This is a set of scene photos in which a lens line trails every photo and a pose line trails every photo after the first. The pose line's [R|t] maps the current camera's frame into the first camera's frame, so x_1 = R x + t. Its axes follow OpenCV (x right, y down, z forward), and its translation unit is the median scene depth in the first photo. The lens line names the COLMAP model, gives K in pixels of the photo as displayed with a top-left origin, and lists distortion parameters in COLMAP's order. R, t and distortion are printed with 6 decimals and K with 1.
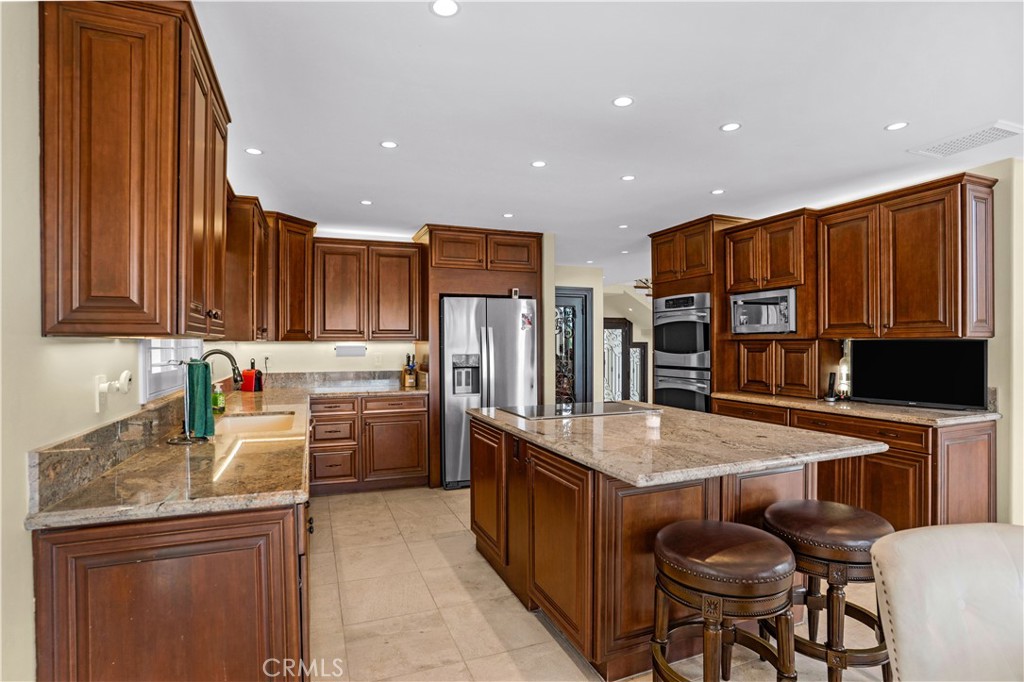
lens RADIAL K [[515.8, 0, 511.1], [0, 515.8, 339.3], [0, 0, 1]] dist [-0.000539, 0.000616]
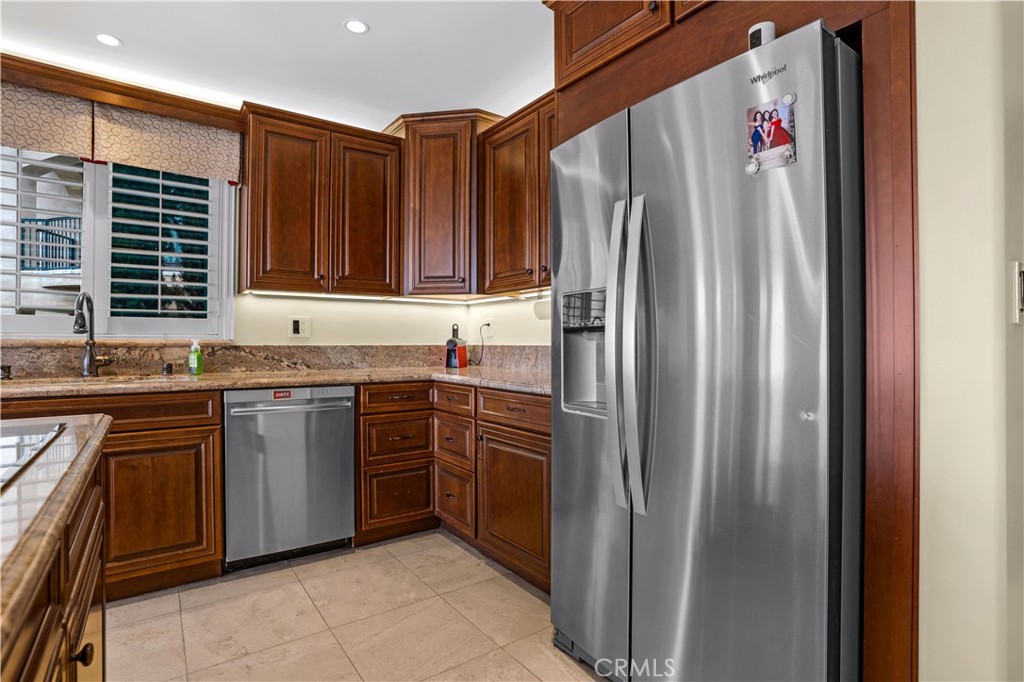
lens RADIAL K [[515.8, 0, 512.4], [0, 515.8, 344.5], [0, 0, 1]] dist [-0.000539, 0.000616]
pose [[0.236357, -0.005490, -0.971651, 0.269273], [-0.001381, 0.999981, -0.005987, 0.077227], [0.971665, 0.002757, 0.236345, 0.969400]]
